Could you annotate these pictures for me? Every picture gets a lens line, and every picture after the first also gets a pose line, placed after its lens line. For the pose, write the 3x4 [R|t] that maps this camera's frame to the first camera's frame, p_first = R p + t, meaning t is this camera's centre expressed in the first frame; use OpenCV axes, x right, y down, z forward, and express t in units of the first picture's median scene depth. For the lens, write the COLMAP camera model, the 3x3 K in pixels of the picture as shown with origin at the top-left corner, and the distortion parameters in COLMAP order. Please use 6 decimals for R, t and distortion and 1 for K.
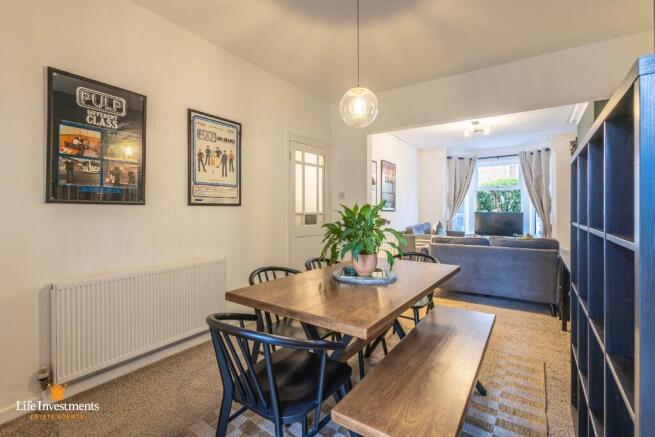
lens RADIAL K [[302.0, 0, 341.4], [0, 302.0, 205.6], [0, 0, 1]] dist [0.003861, 0.000108]
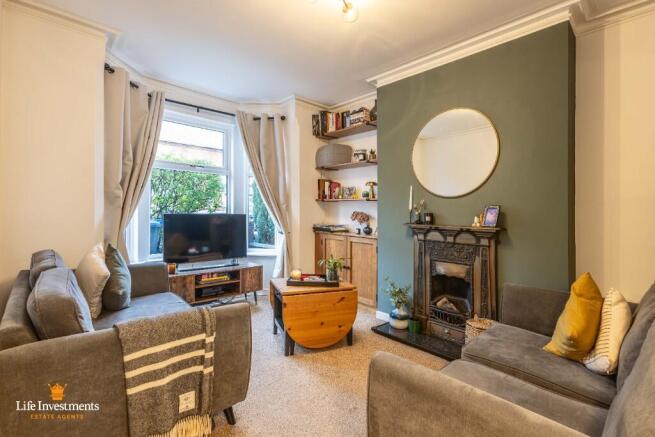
lens RADIAL K [[302.0, 0, 341.4], [0, 302.0, 205.6], [0, 0, 1]] dist [0.003861, 0.000108]
pose [[0.209572, 0.011208, 0.977729, 0.164972], [-0.009359, 0.999911, -0.009457, 0.023691], [-0.977748, -0.007169, 0.209659, 1.820162]]
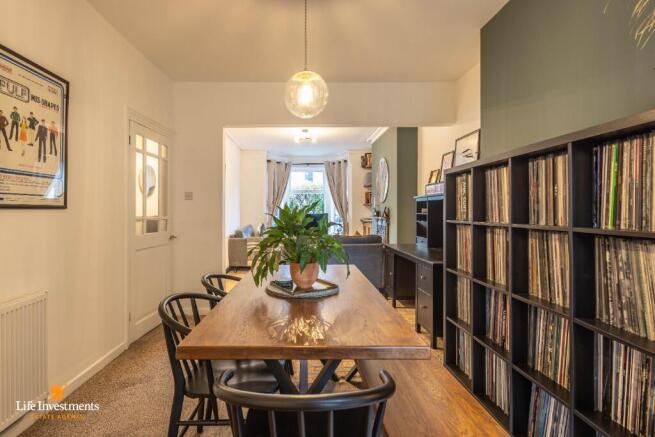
lens RADIAL K [[301.5, 0, 311.7], [0, 301.5, 207.0], [0, 0, 1]] dist [-0.002621, -0.000550]
pose [[0.827710, -0.003733, 0.561144, -0.277231], [0.005758, 0.999982, -0.001841, 0.000885], [-0.561127, 0.004755, 0.827716, 0.183619]]
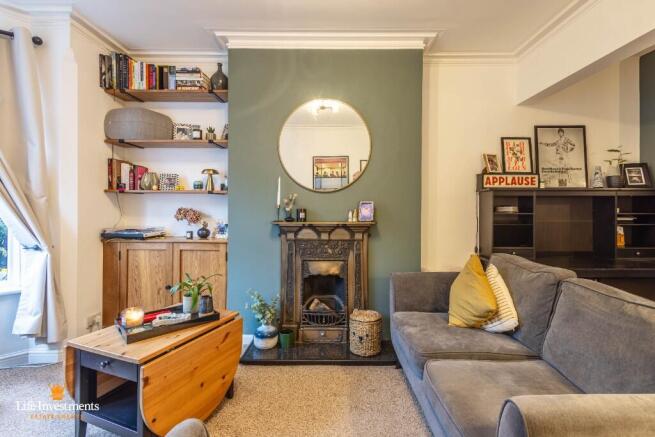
lens RADIAL K [[297.2, 0, 328.6], [0, 297.2, 202.4], [0, 0, 1]] dist [0.001947, -0.000113]
pose [[-0.546673, 0.002233, 0.837343, 0.468490], [-0.004085, 0.999977, -0.005333, 0.020739], [-0.837336, -0.006336, -0.546652, 2.227163]]
